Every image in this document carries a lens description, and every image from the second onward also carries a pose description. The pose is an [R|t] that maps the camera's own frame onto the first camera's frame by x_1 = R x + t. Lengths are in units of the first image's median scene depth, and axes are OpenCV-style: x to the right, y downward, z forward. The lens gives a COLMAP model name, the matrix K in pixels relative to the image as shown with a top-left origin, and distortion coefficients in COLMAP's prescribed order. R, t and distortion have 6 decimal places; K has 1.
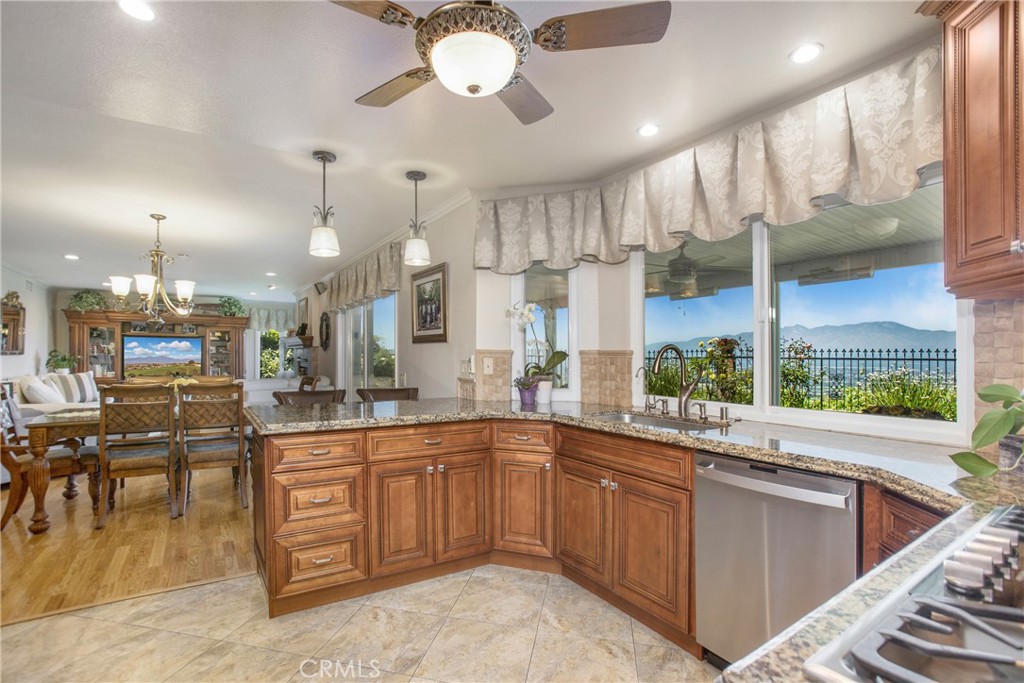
lens RADIAL K [[463.3, 0, 497.3], [0, 463.3, 359.1], [0, 0, 1]] dist [-0.000923, 0.005236]
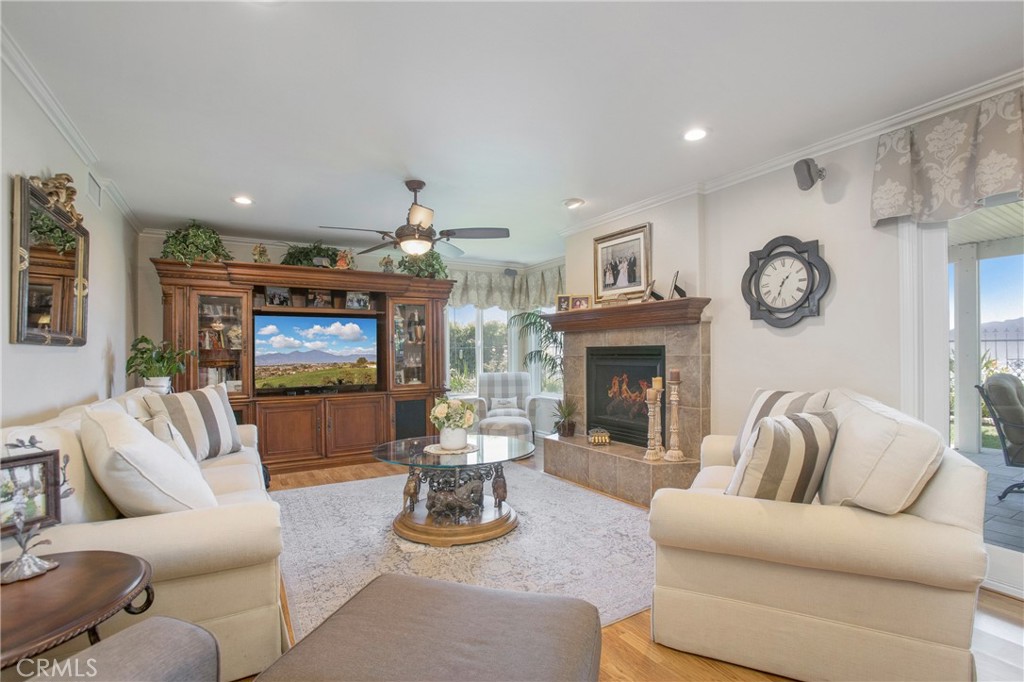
lens RADIAL K [[463.3, 0, 511.1], [0, 463.3, 346.5], [0, 0, 1]] dist [-0.000923, 0.005236]
pose [[0.999640, -0.011859, -0.024066, -0.515037], [0.011497, 0.999820, -0.015101, 0.000127], [0.024241, 0.014819, 0.999596, 0.489312]]
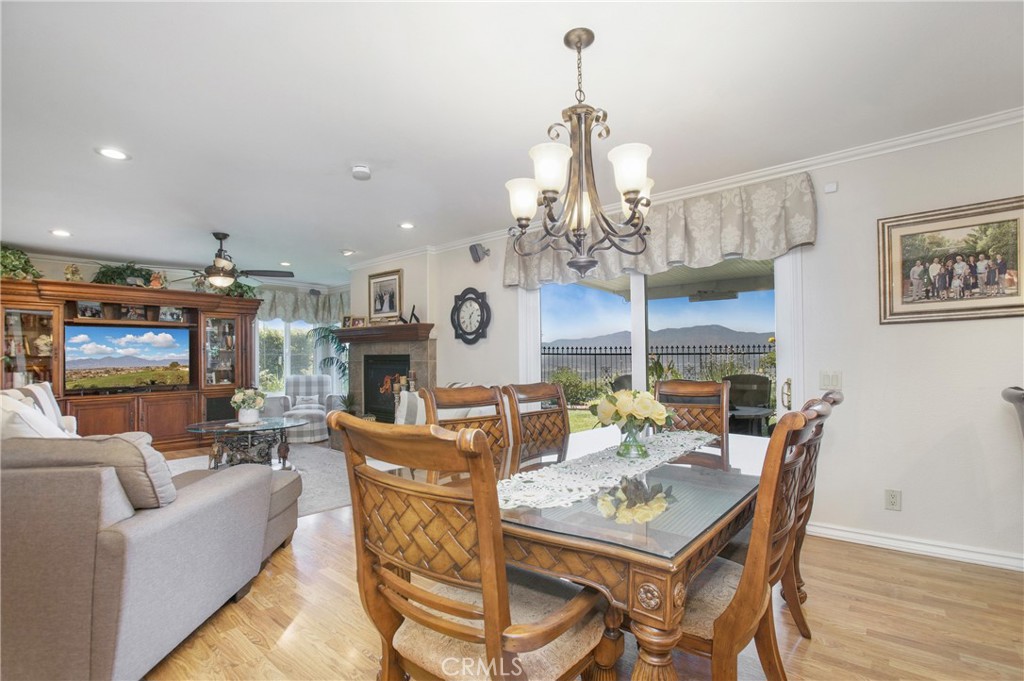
lens RADIAL K [[463.3, 0, 489.1], [0, 463.3, 356.7], [0, 0, 1]] dist [-0.000923, 0.005236]
pose [[0.965075, -0.009017, 0.261818, -0.443157], [0.010644, 0.999932, -0.004797, 0.002904], [-0.261757, 0.007416, 0.965105, 0.272280]]
